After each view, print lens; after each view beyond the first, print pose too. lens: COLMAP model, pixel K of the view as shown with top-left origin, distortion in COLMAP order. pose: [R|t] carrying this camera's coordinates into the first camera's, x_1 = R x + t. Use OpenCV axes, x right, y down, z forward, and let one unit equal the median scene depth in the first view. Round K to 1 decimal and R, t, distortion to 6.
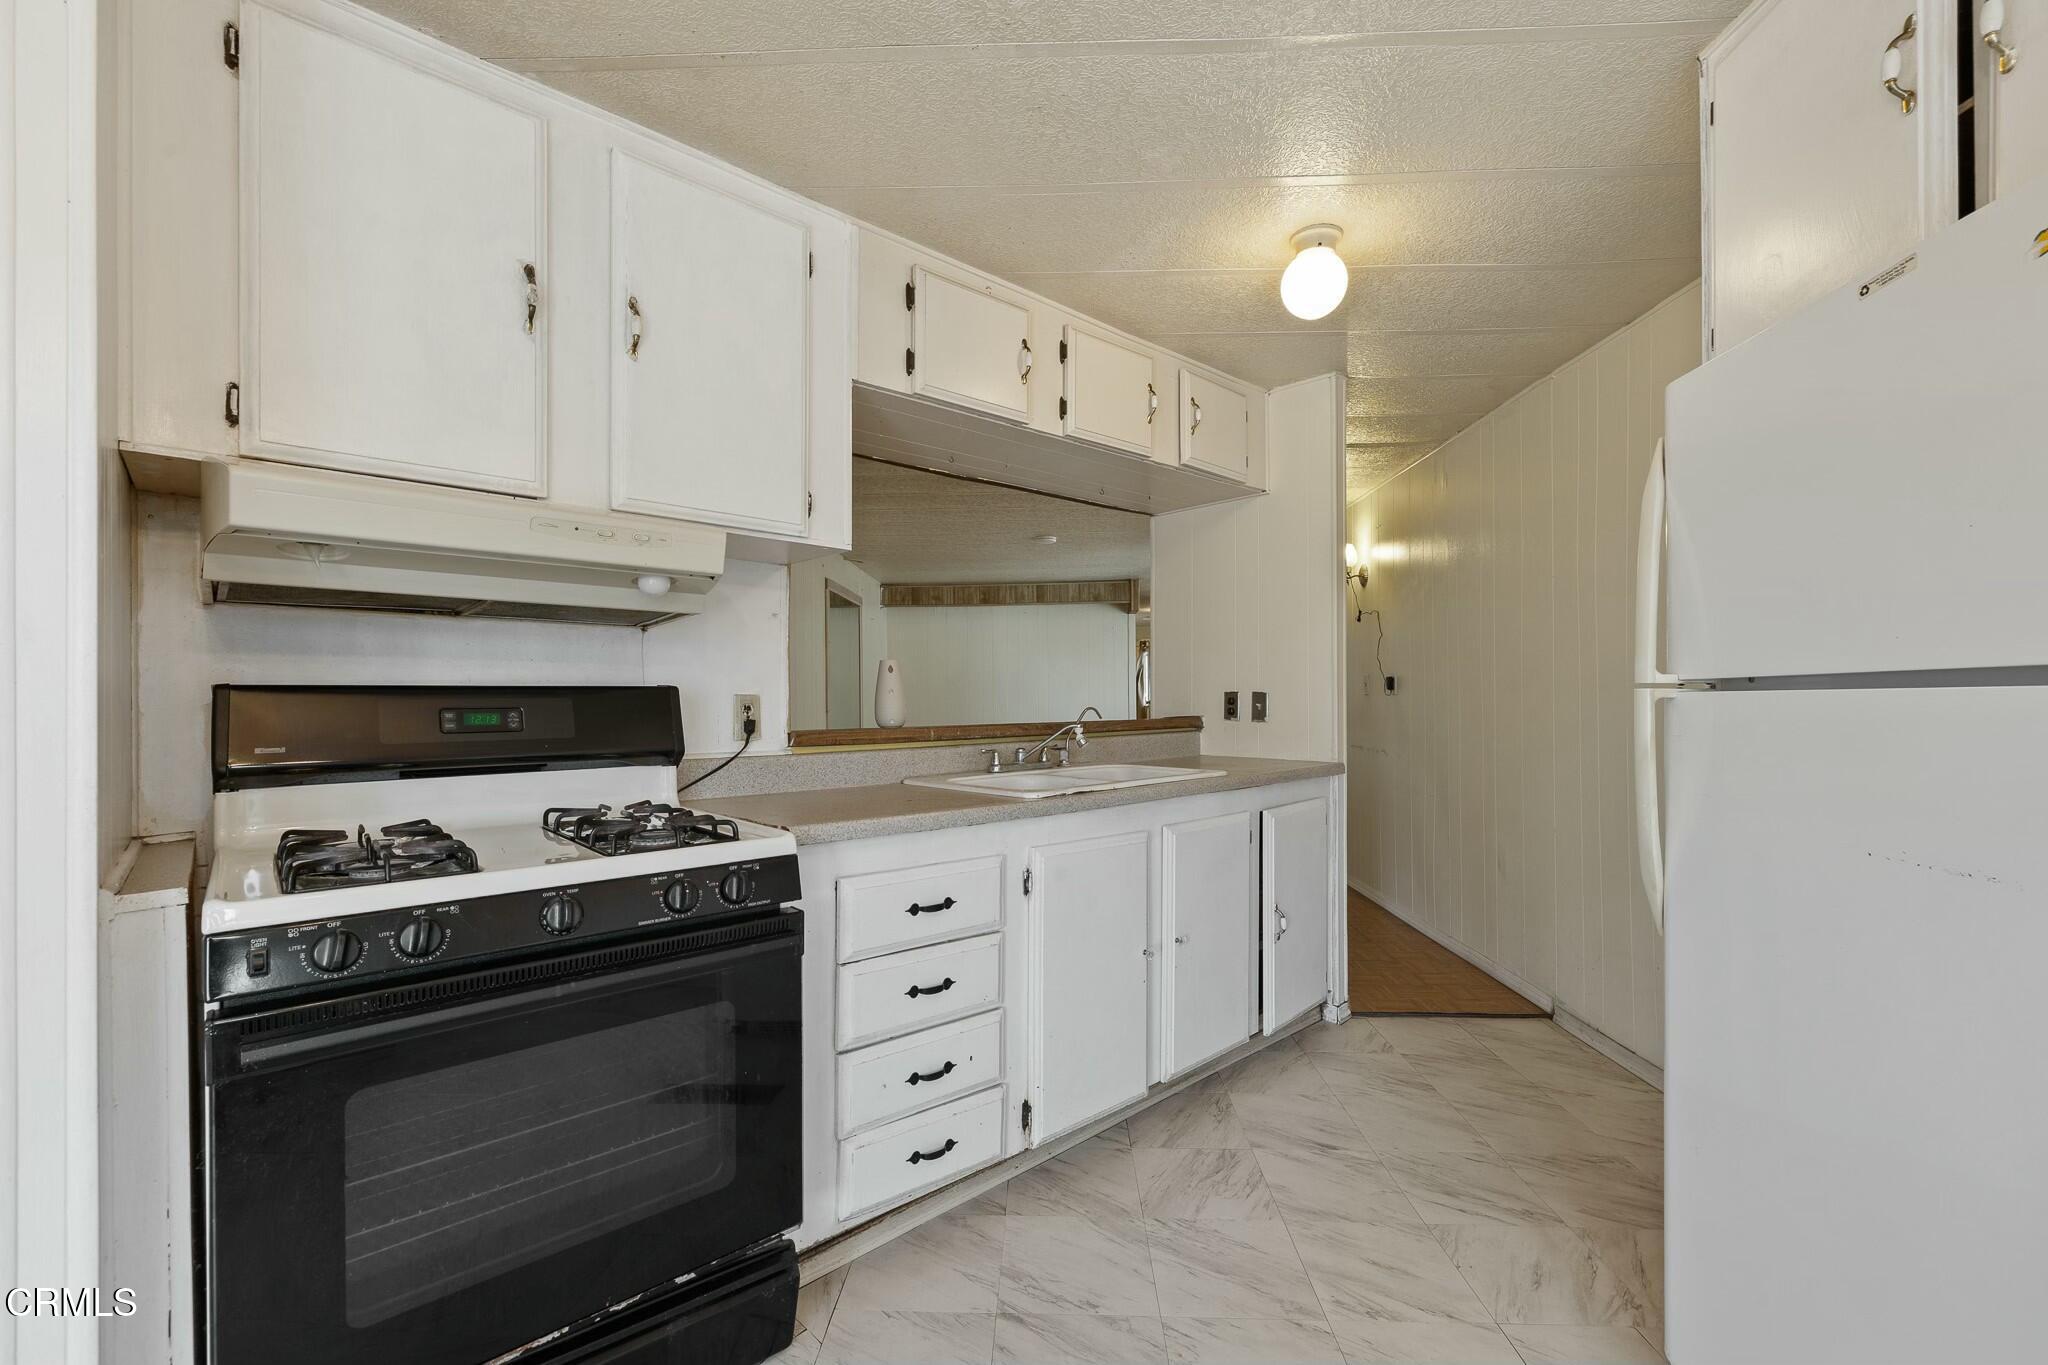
lens RADIAL K [[891.8, 0, 988.5], [0, 891.8, 699.3], [0, 0, 1]] dist [-0.000561, -0.000432]
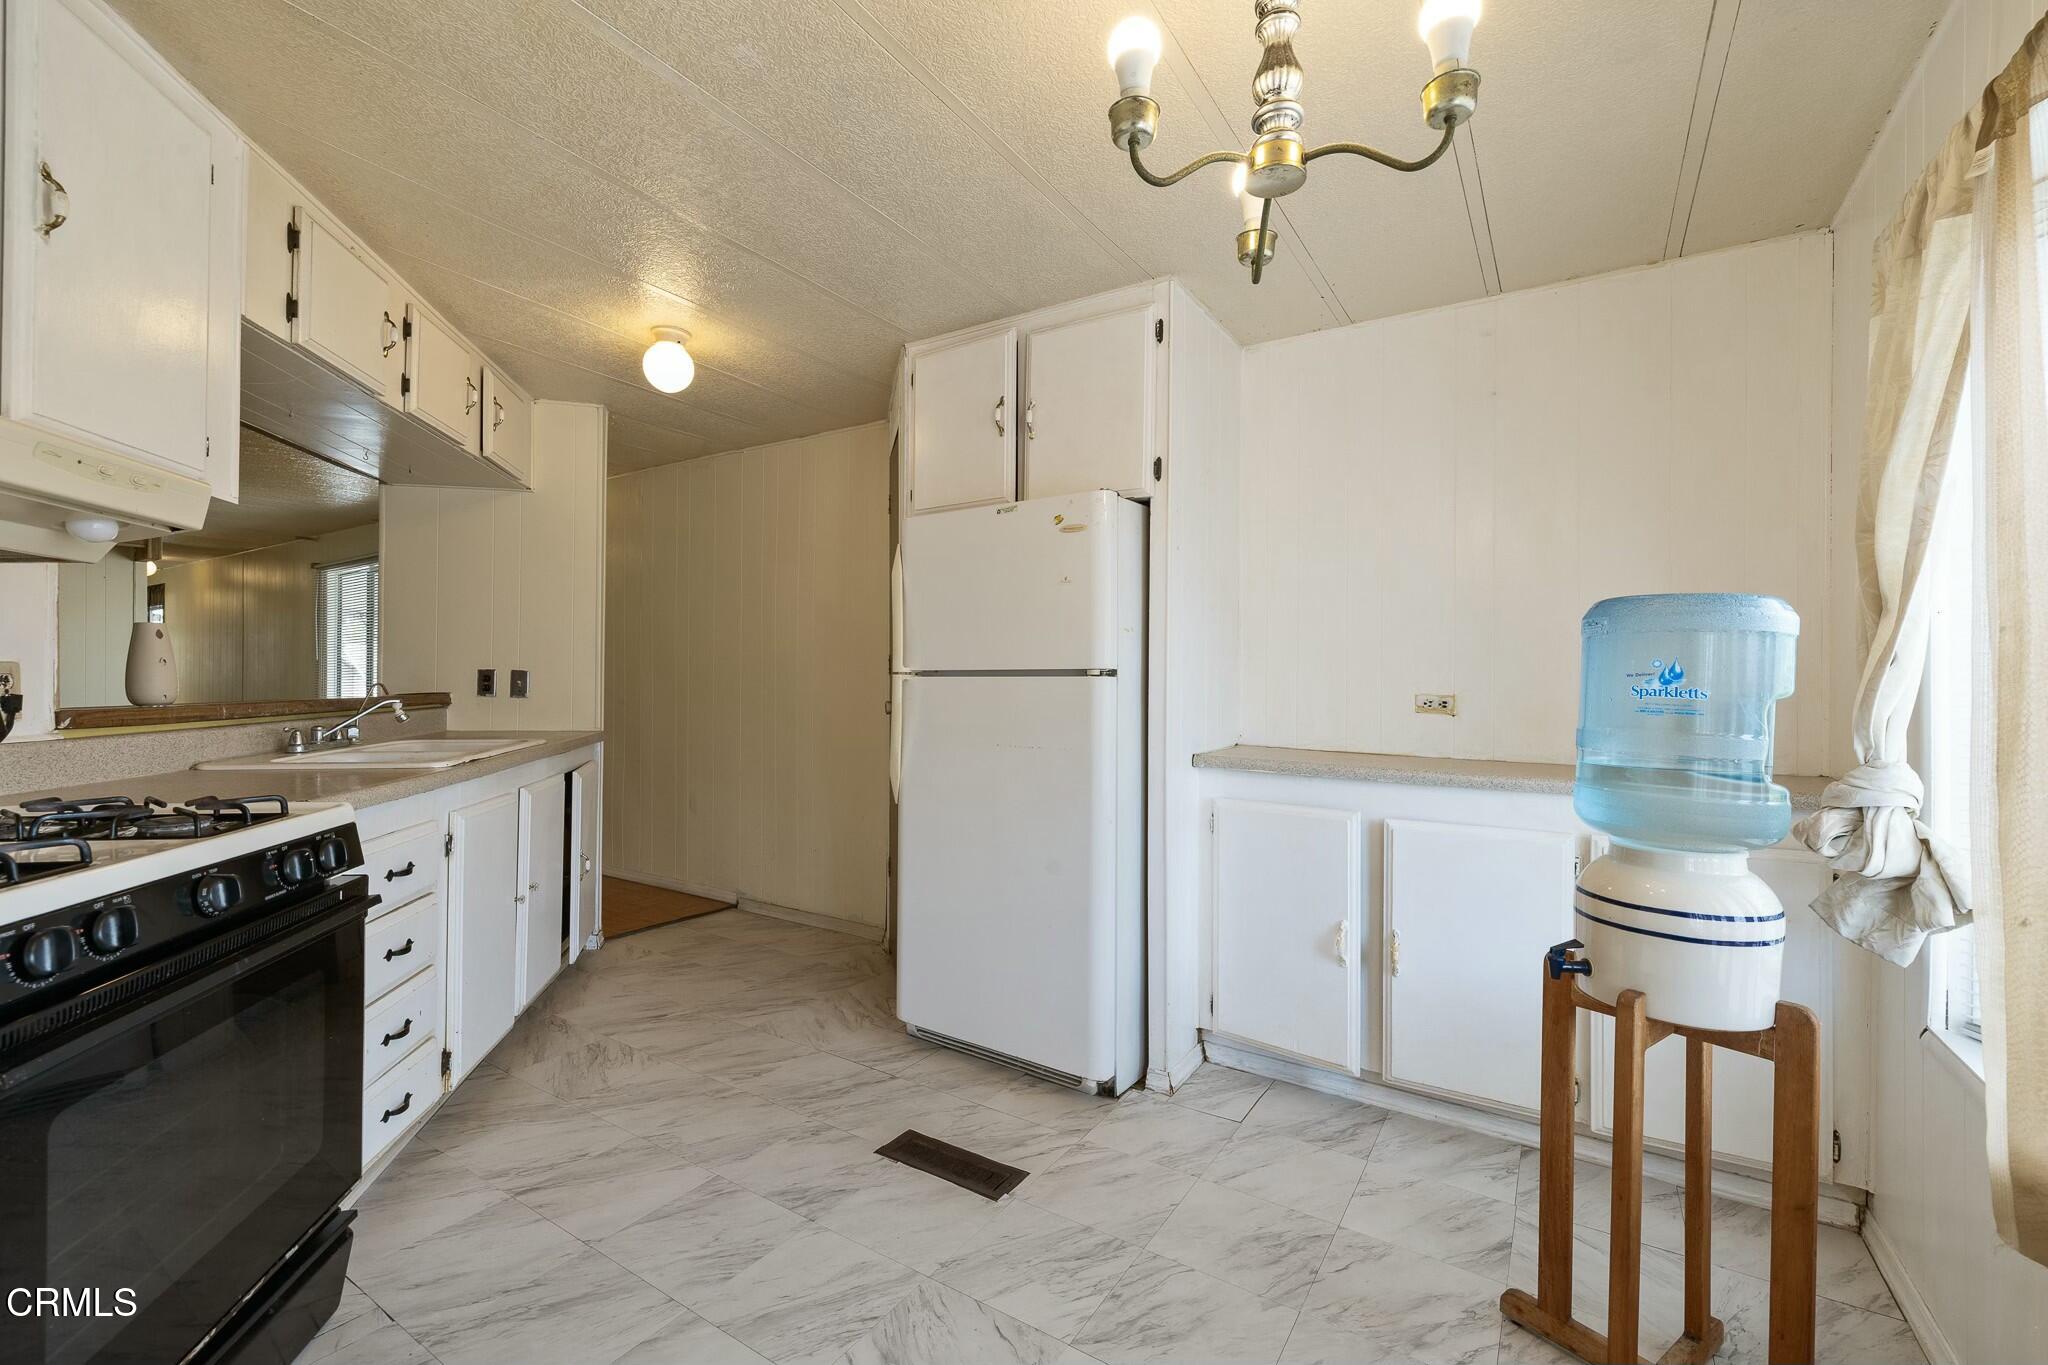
lens RADIAL K [[891.8, 0, 1025.9], [0, 891.8, 674.1], [0, 0, 1]] dist [-0.000561, -0.000432]
pose [[0.496125, 0.016970, 0.868086, -0.512159], [-0.011448, 0.999850, -0.013003, 0.005463], [-0.868176, -0.003487, 0.496244, -0.127511]]
